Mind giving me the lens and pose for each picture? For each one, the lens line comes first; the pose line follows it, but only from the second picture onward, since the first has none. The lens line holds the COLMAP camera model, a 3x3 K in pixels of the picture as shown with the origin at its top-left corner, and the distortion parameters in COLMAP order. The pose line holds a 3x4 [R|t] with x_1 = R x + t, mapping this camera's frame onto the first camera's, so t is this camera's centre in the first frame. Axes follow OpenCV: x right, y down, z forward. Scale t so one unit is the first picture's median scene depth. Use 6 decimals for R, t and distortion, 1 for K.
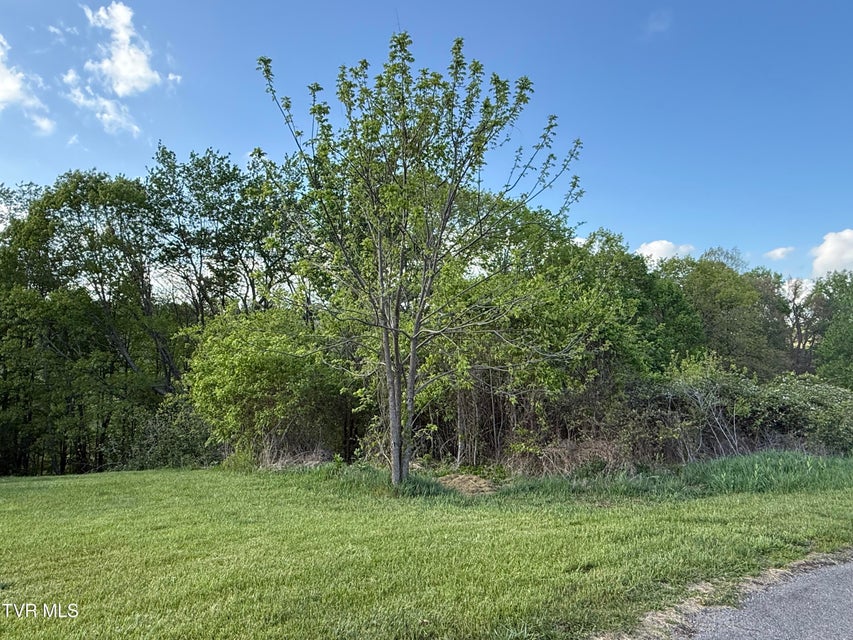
lens RADIAL K [[539.3, 0, 426.5], [0, 539.3, 320.0], [0, 0, 1]] dist [0.001159, -0.000481]
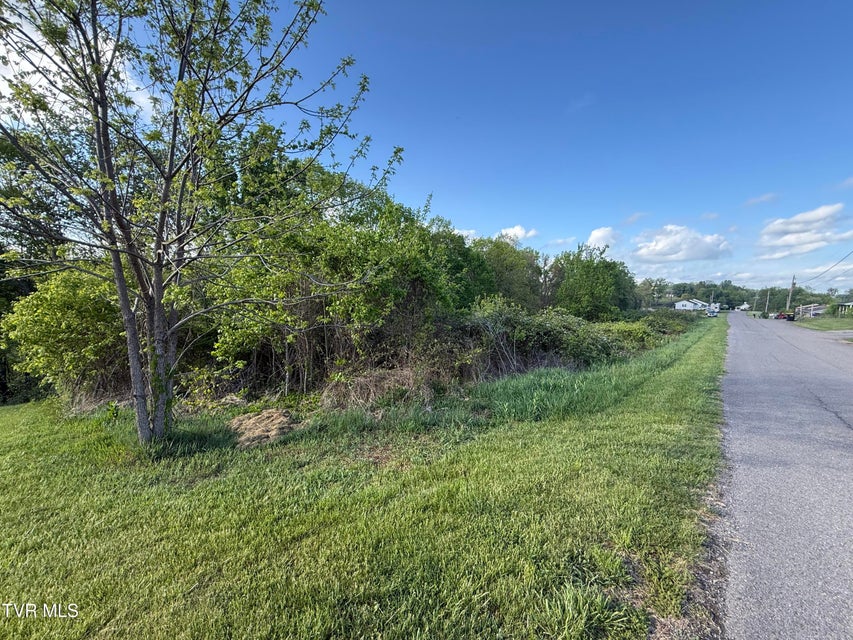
lens RADIAL K [[338.2, 0, 424.0], [0, 338.2, 318.6], [0, 0, 1]] dist [0.000160, 0.000195]
pose [[0.965198, -0.018272, 0.260881, 0.049476], [-0.012841, 0.993042, 0.117061, 0.011295], [-0.261204, -0.116337, 0.958247, 0.093317]]
